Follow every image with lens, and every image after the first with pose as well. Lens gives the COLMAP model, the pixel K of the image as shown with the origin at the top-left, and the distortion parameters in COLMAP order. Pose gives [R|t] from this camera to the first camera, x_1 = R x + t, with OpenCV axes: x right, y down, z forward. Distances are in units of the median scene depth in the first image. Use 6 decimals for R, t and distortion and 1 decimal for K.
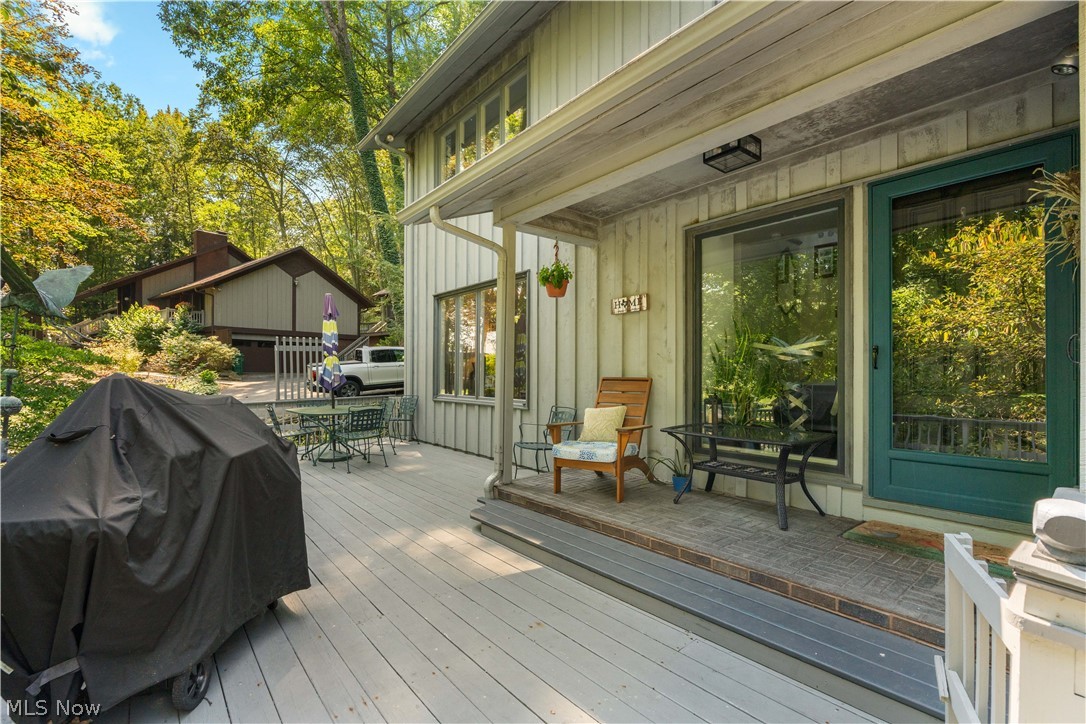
lens RADIAL K [[486.7, 0, 544.0], [0, 486.7, 362.0], [0, 0, 1]] dist [-0.010278, 0.003689]
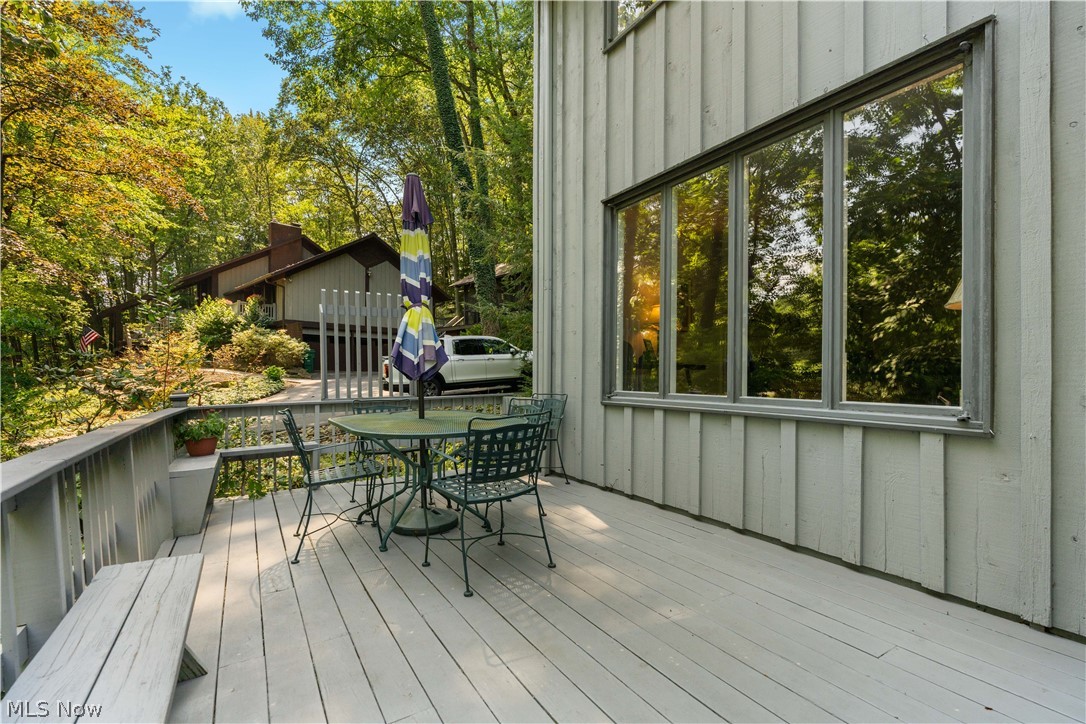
lens RADIAL K [[486.7, 0, 543.9], [0, 486.7, 367.3], [0, 0, 1]] dist [-0.010278, 0.003689]
pose [[0.991113, 0.001246, -0.133015, -0.071167], [-0.000661, 0.999990, 0.004445, 0.012221], [0.133019, -0.004317, 0.991104, 0.153683]]
